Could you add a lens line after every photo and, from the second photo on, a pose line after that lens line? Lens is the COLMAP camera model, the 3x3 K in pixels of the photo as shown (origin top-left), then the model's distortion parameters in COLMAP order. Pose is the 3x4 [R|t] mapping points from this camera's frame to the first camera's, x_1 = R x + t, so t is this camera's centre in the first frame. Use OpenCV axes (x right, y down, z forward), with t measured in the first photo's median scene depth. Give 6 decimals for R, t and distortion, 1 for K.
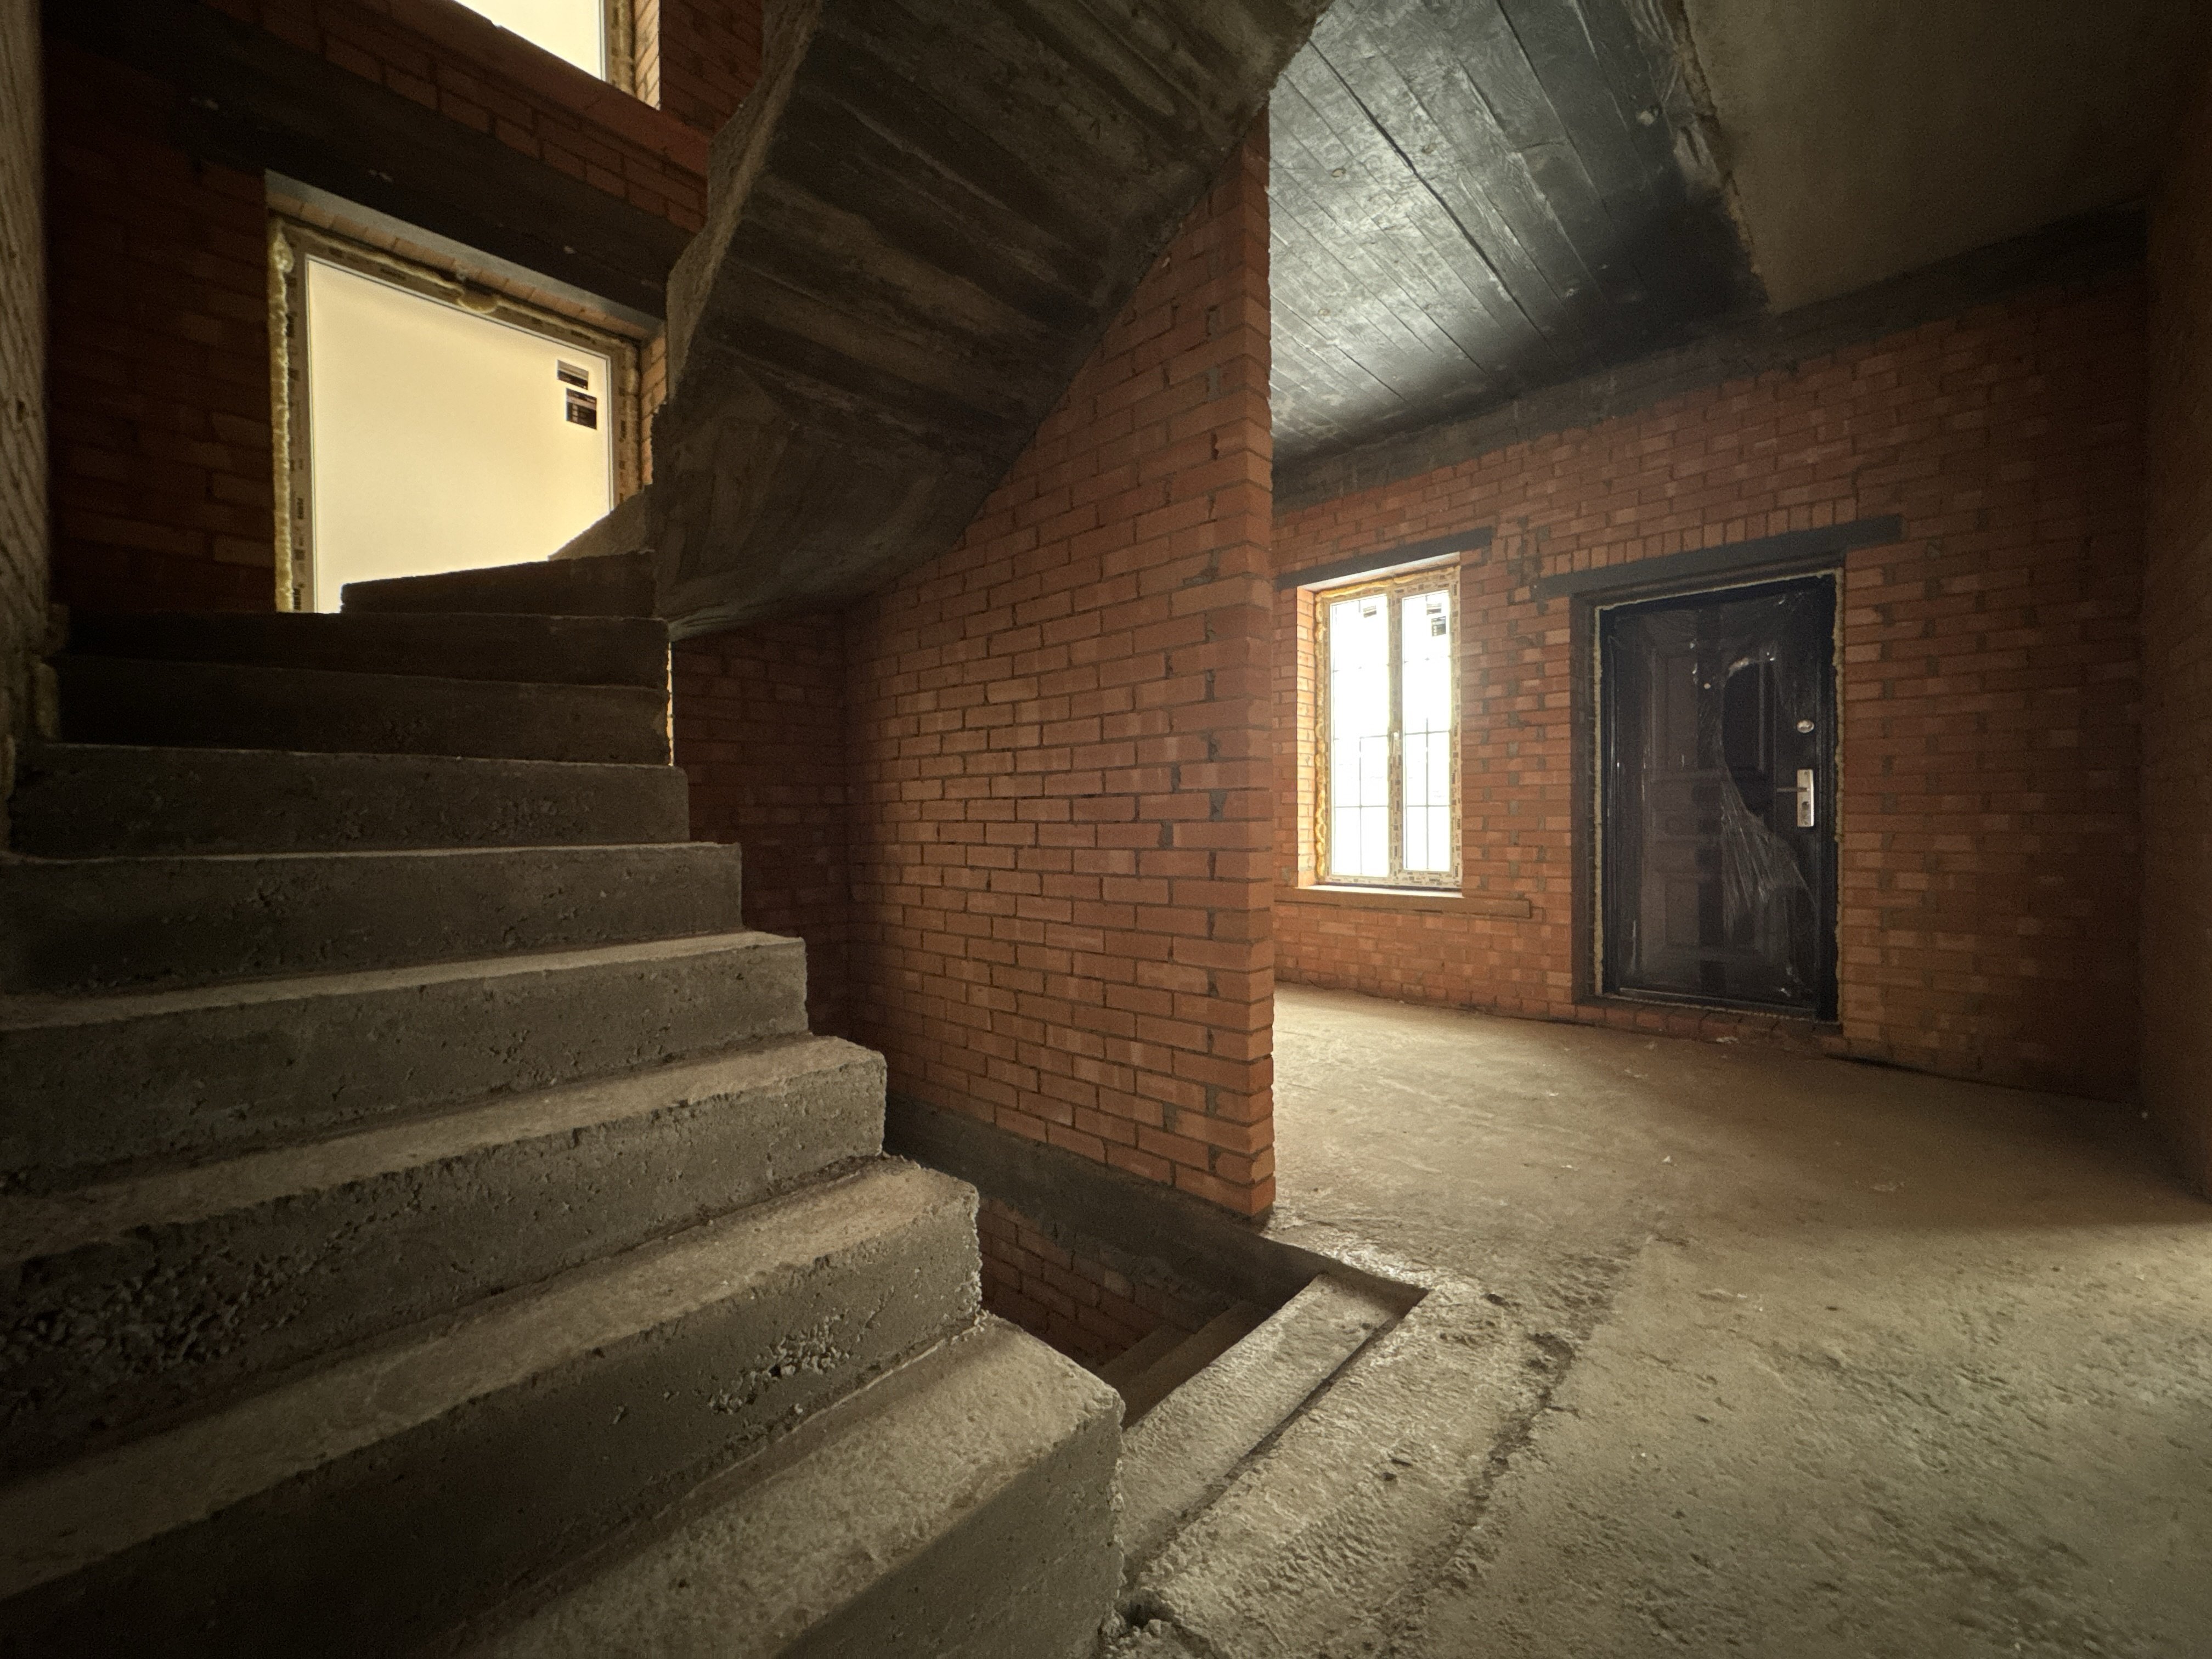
lens RADIAL K [[876.2, 0, 1100.6], [0, 876.2, 829.9], [0, 0, 1]] dist [-0.003044, 0.000431]
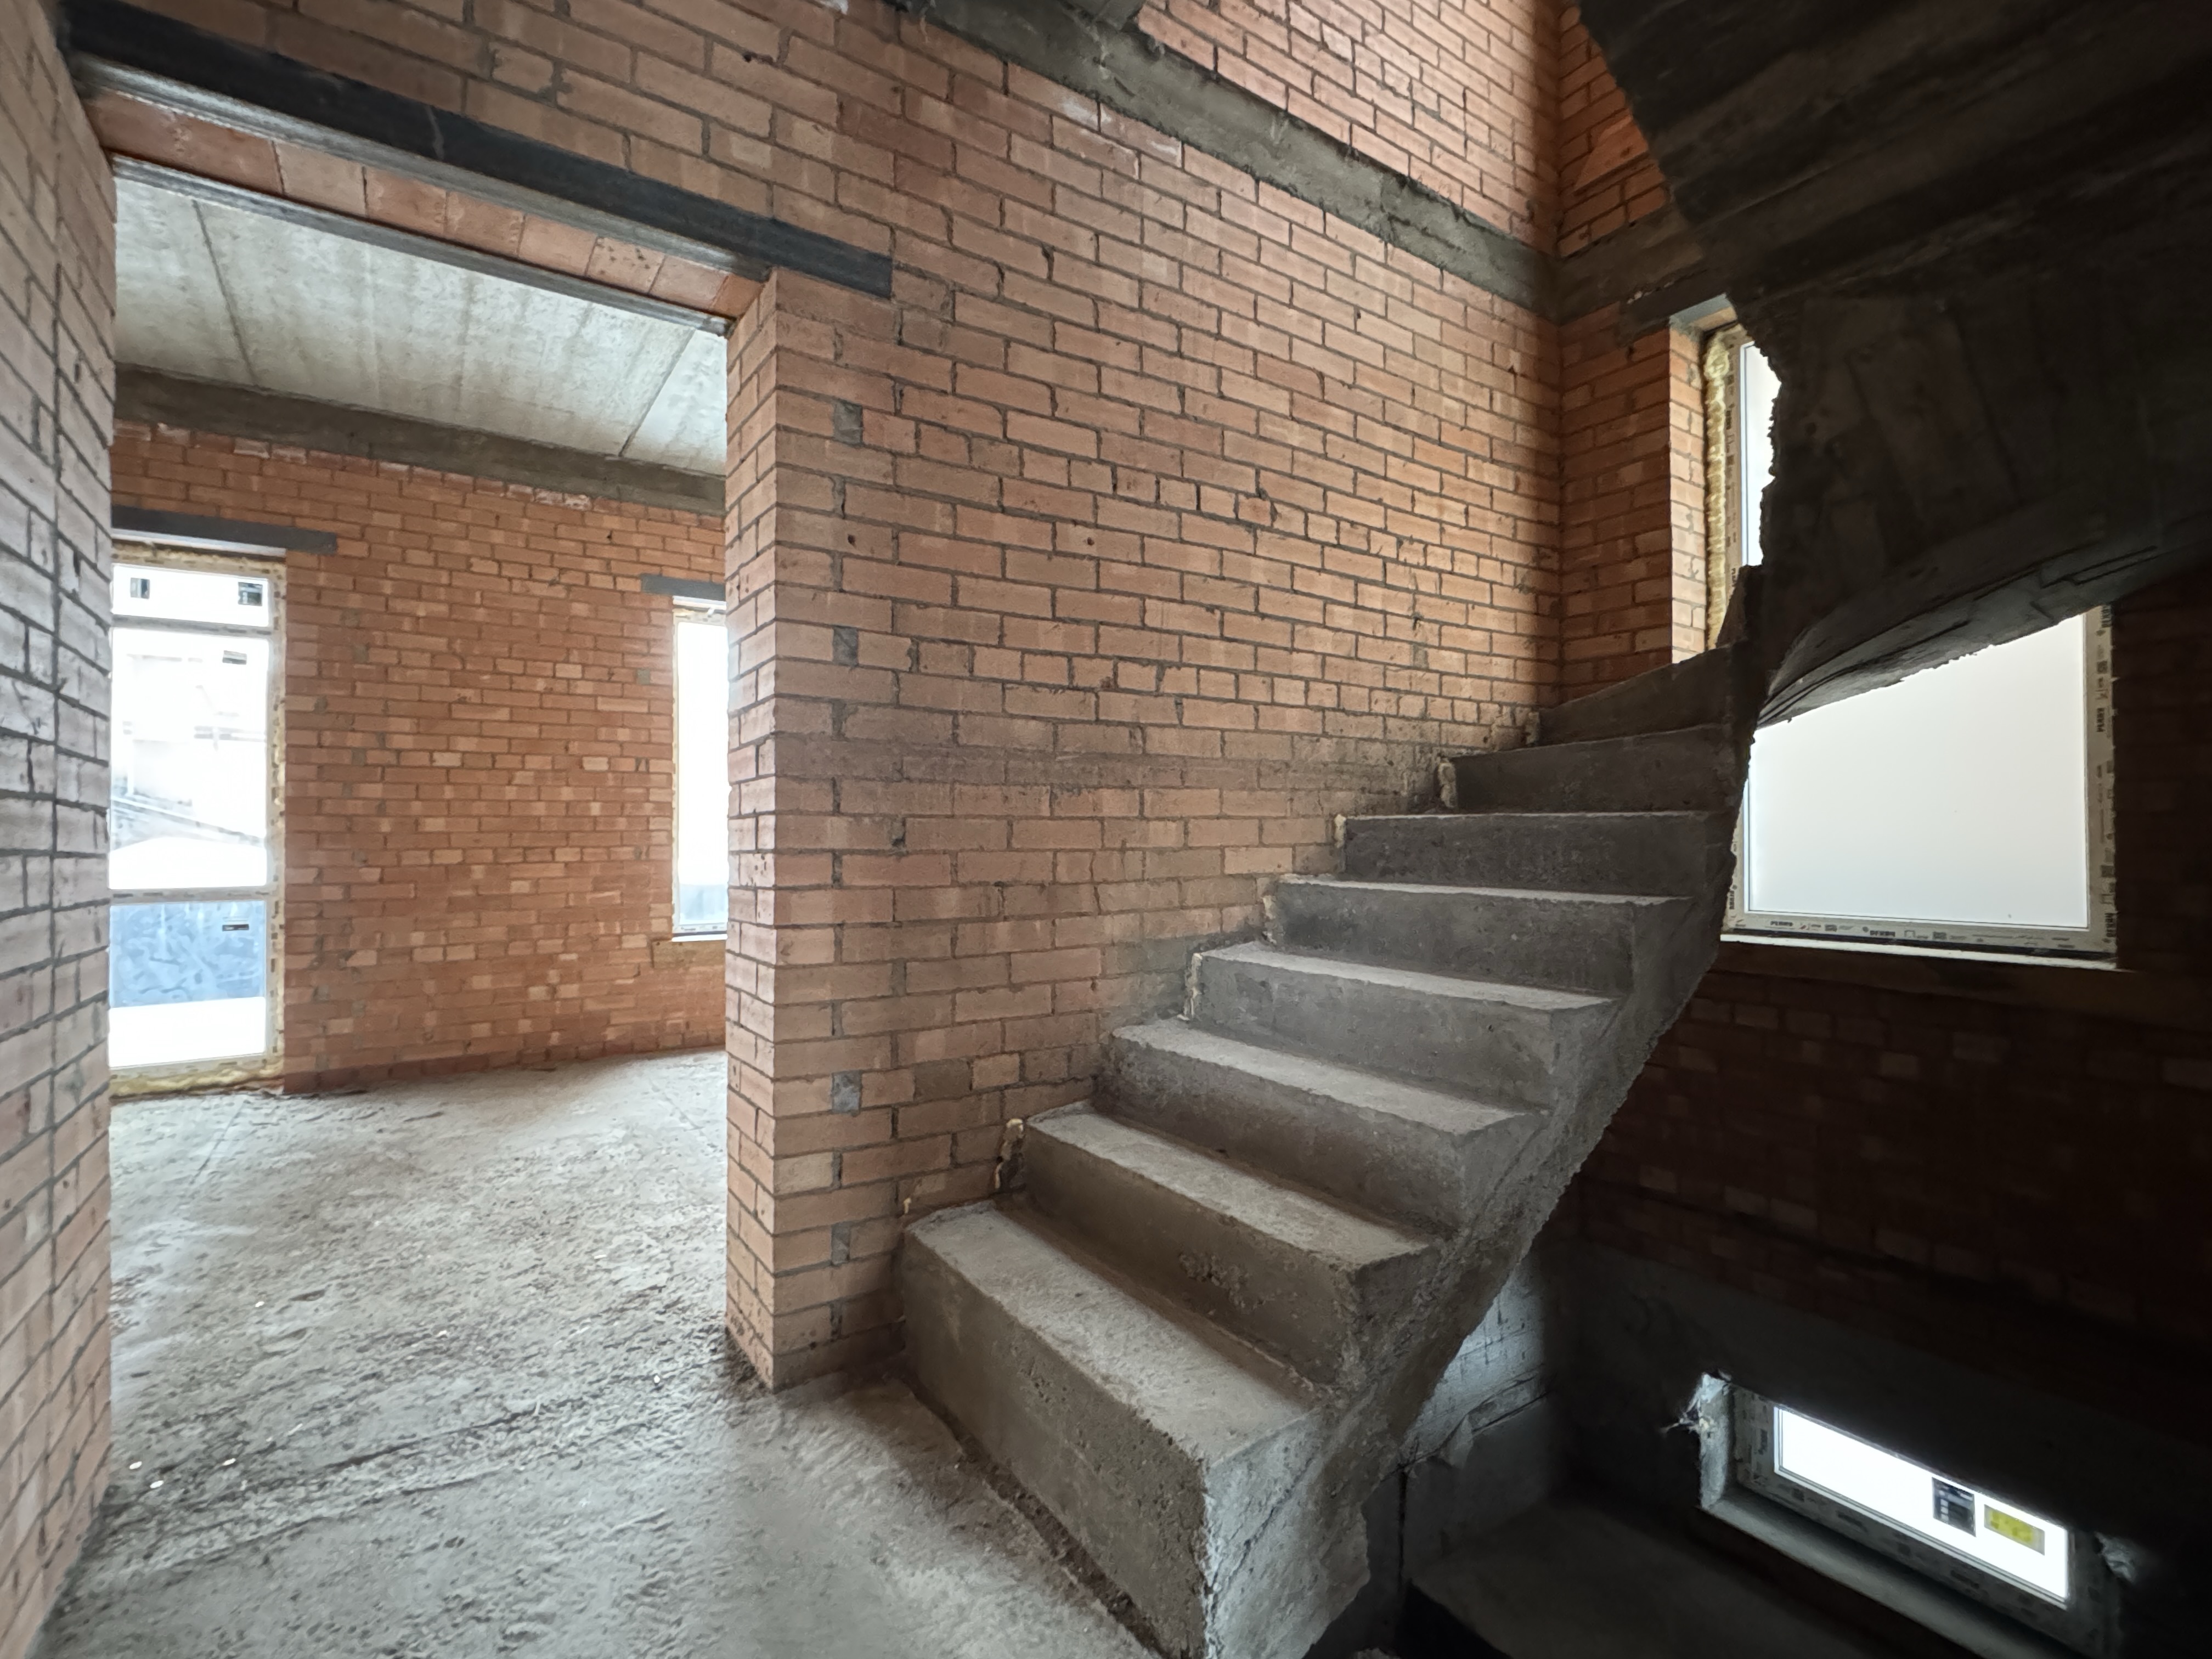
lens RADIAL K [[1019.0, 0, 1105.0], [0, 1019.0, 828.2], [0, 0, 1]] dist [-0.003864, 0.000565]
pose [[-0.221223, 0.002758, -0.975219, 0.561207], [-0.011024, 0.999925, 0.005329, -0.046306], [0.975161, 0.011929, -0.221176, 0.531584]]
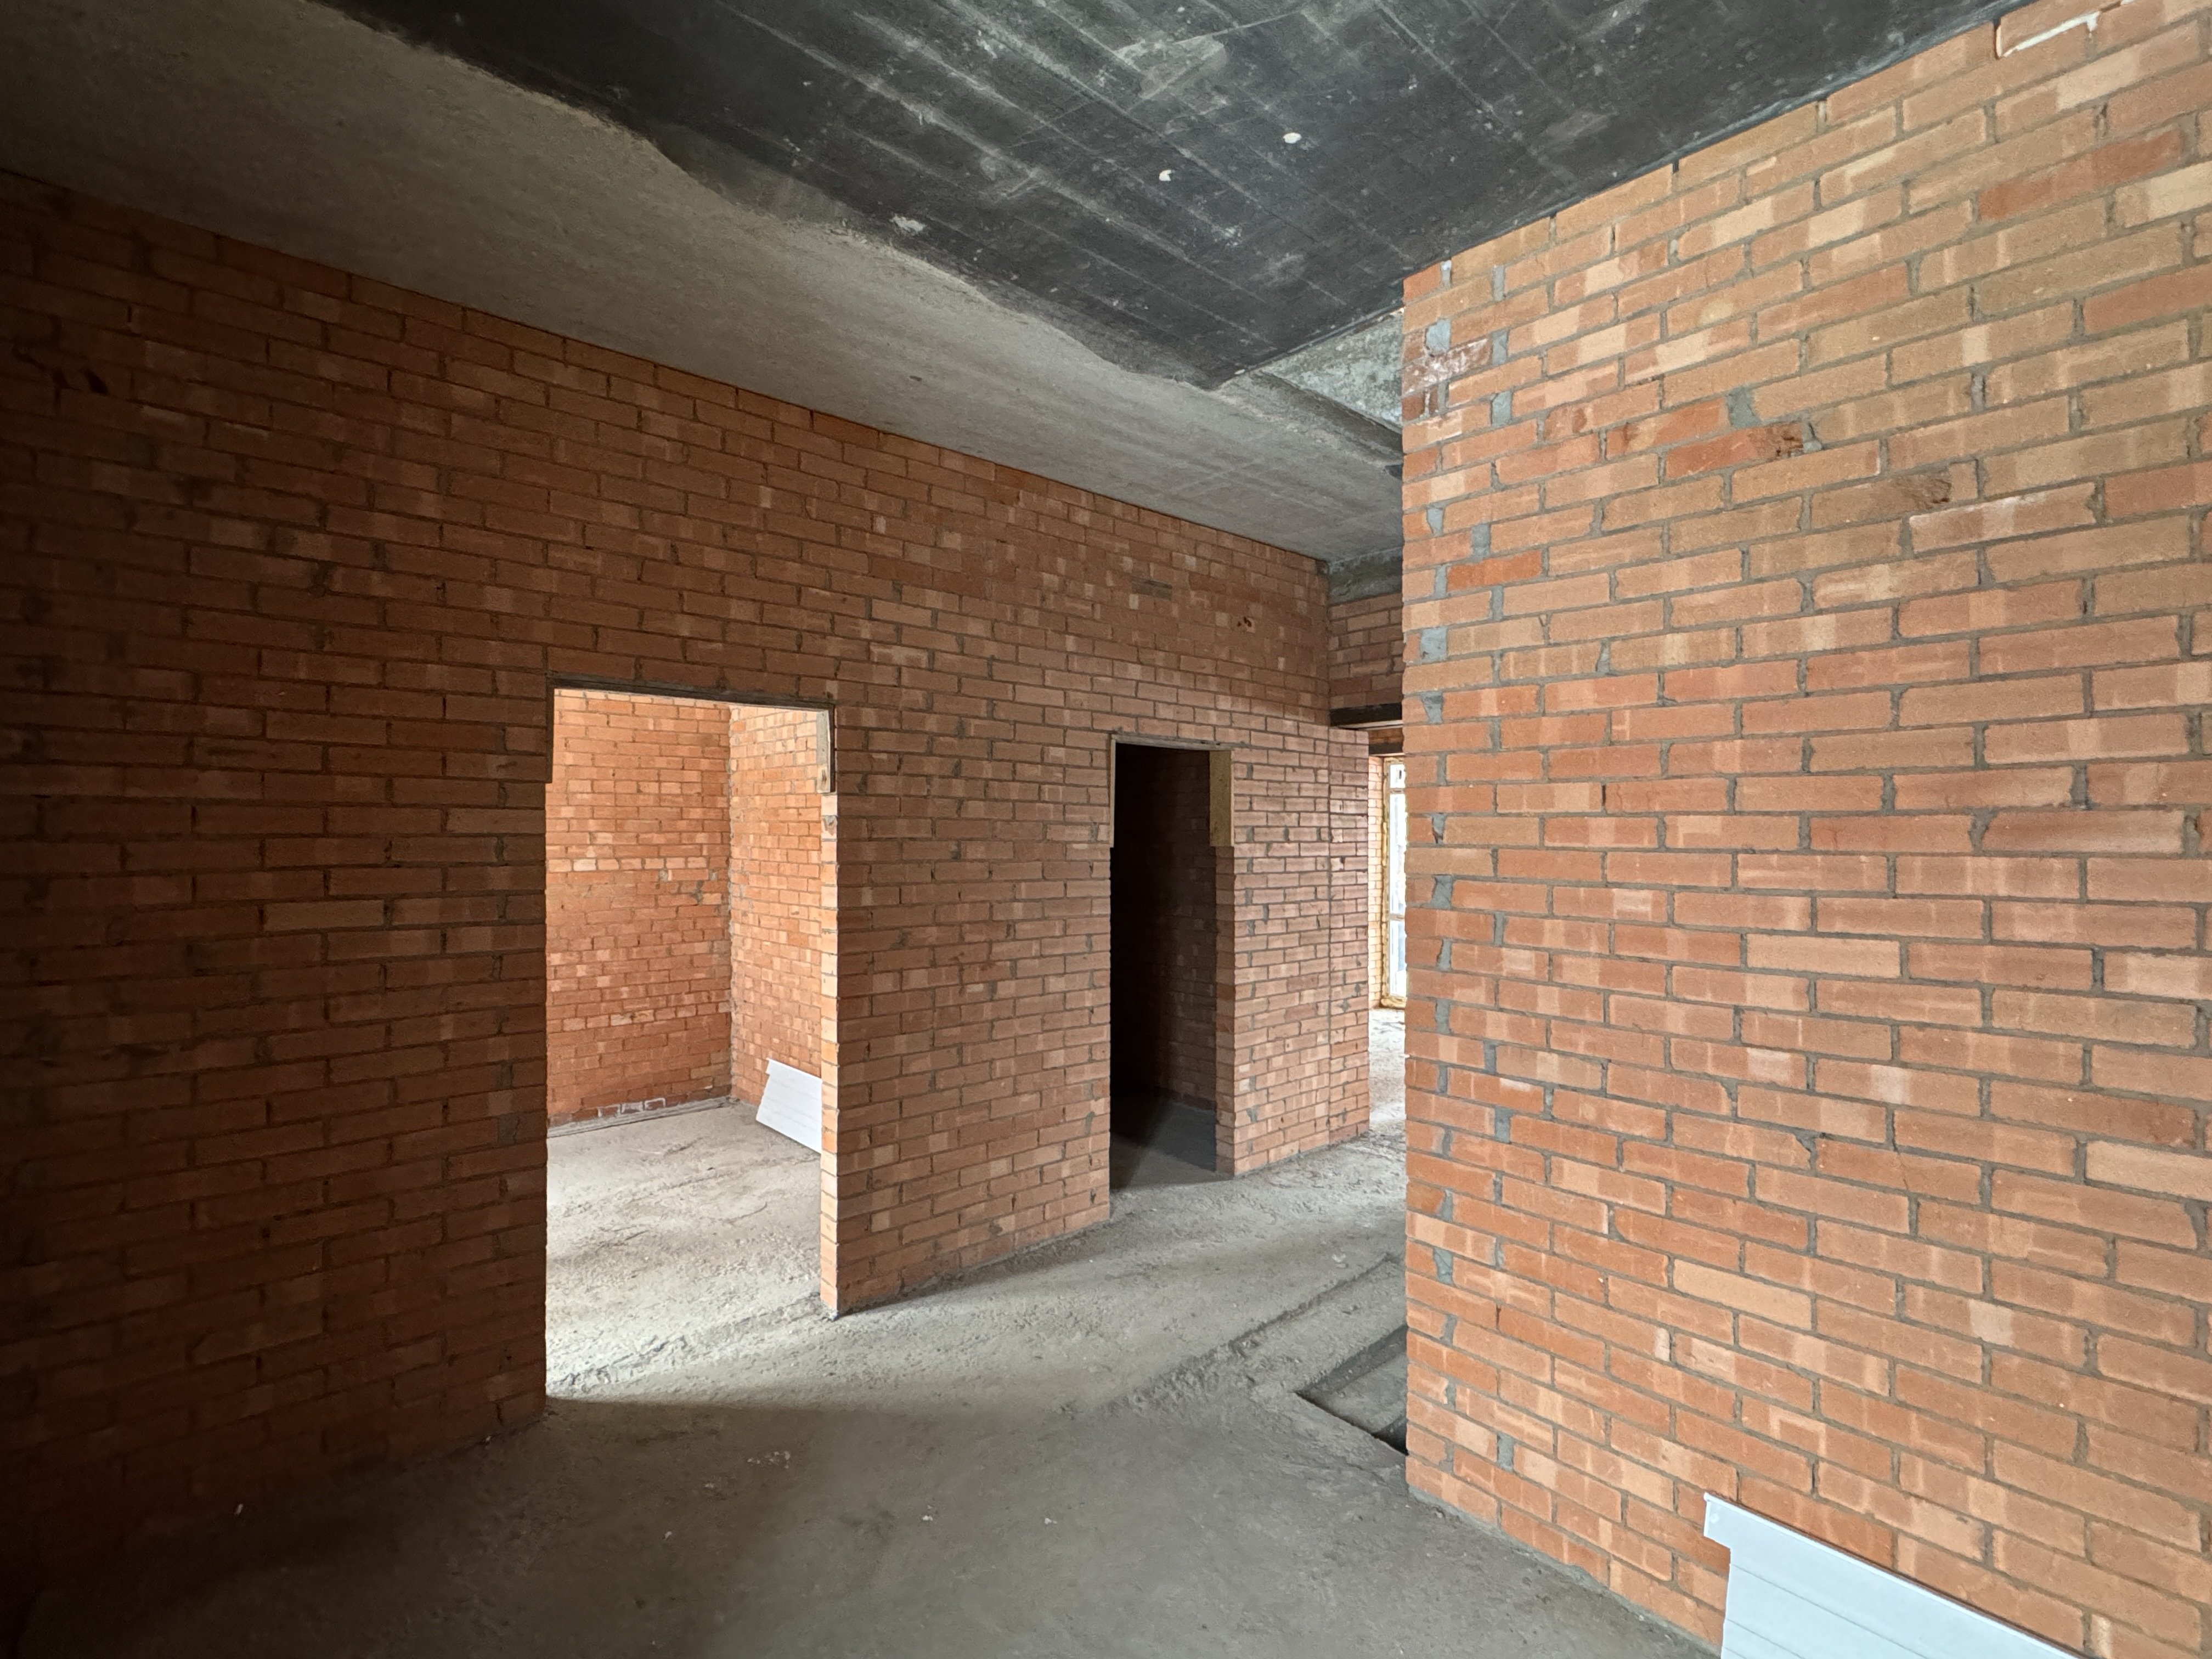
lens RADIAL K [[1019.0, 0, 1102.3], [0, 1019.0, 827.4], [0, 0, 1]] dist [-0.003864, 0.000565]
pose [[-0.995688, 0.012637, 0.091901, 0.409397], [0.013725, 0.999843, 0.011223, -0.307034], [-0.091745, 0.012436, -0.995705, 2.072865]]
